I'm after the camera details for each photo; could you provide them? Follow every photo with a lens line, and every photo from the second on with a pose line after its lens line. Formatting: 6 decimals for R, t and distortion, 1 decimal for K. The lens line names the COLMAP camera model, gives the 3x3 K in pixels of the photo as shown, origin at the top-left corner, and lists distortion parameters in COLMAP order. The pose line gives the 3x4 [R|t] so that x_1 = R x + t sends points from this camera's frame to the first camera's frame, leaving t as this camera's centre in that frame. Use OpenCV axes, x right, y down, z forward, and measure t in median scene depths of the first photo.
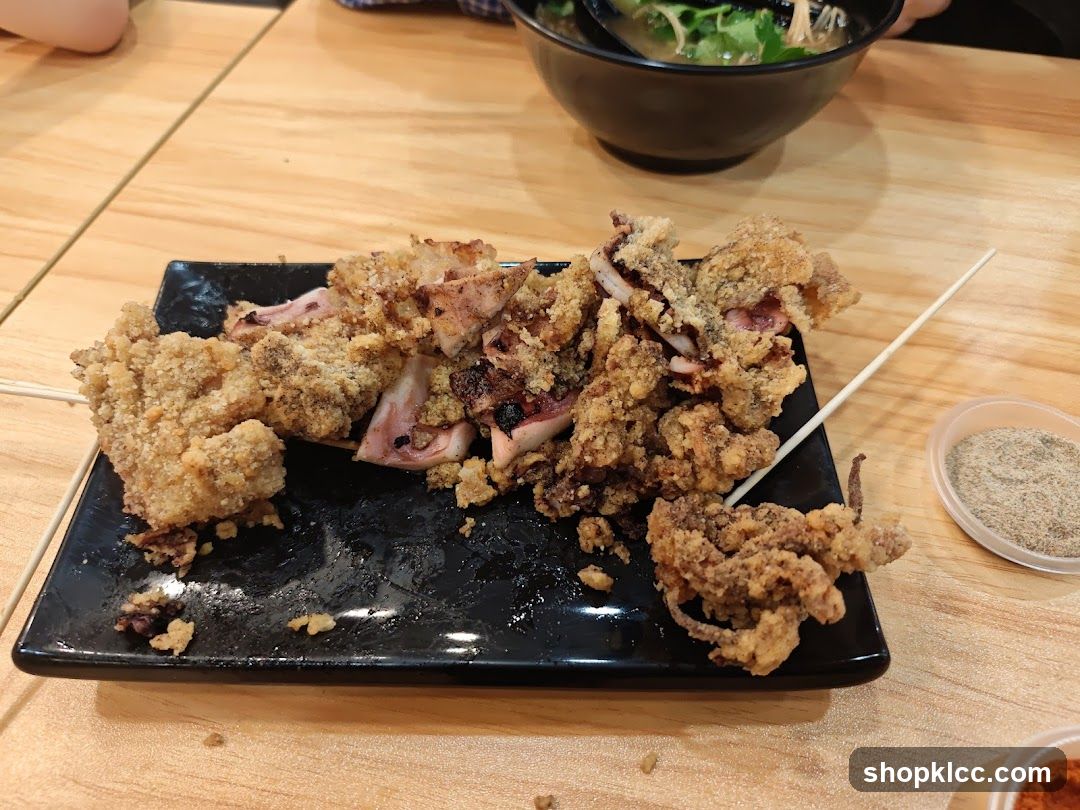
lens RADIAL K [[835.3, 0, 540.2], [0, 835.3, 406.0], [0, 0, 1]] dist [0.002639, -0.206874]
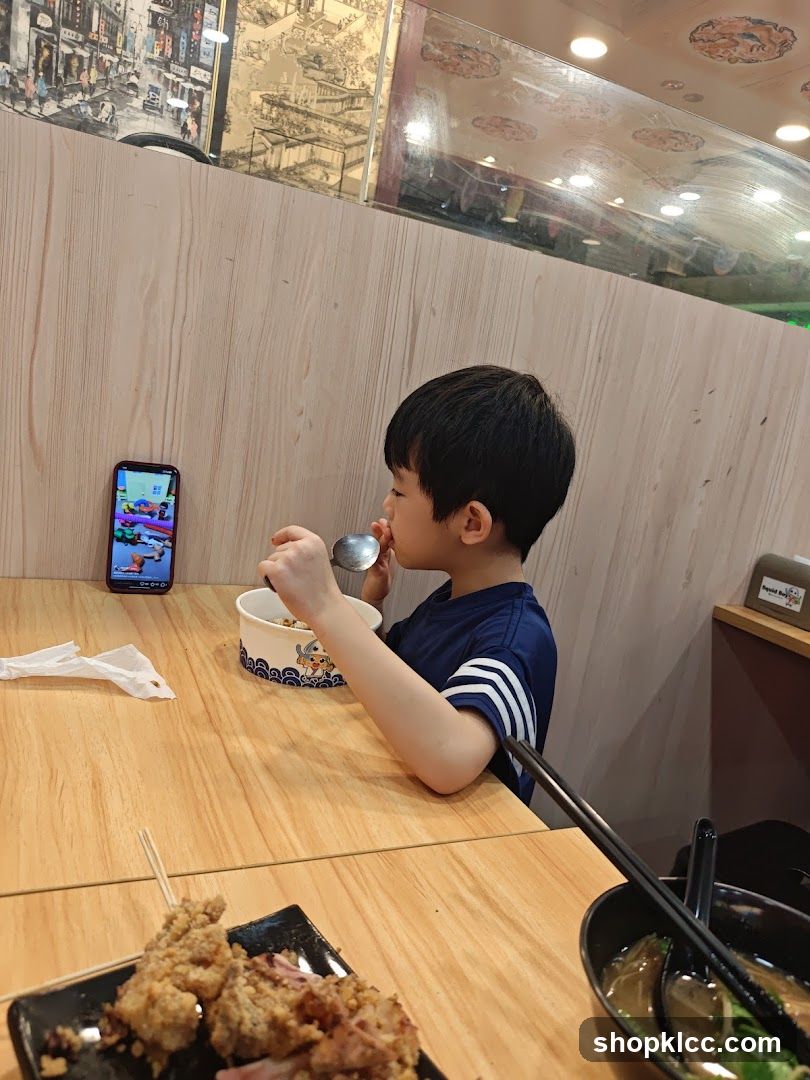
lens RADIAL K [[716.9, 0, 410.9], [0, 716.9, 540.0], [0, 0, 1]] dist [0.005207, 0.003480]
pose [[0.651590, 0.248136, -0.716840, 0.743182], [-0.692720, 0.579753, -0.428982, -0.195105], [0.309144, 0.776090, 0.549650, -0.369964]]
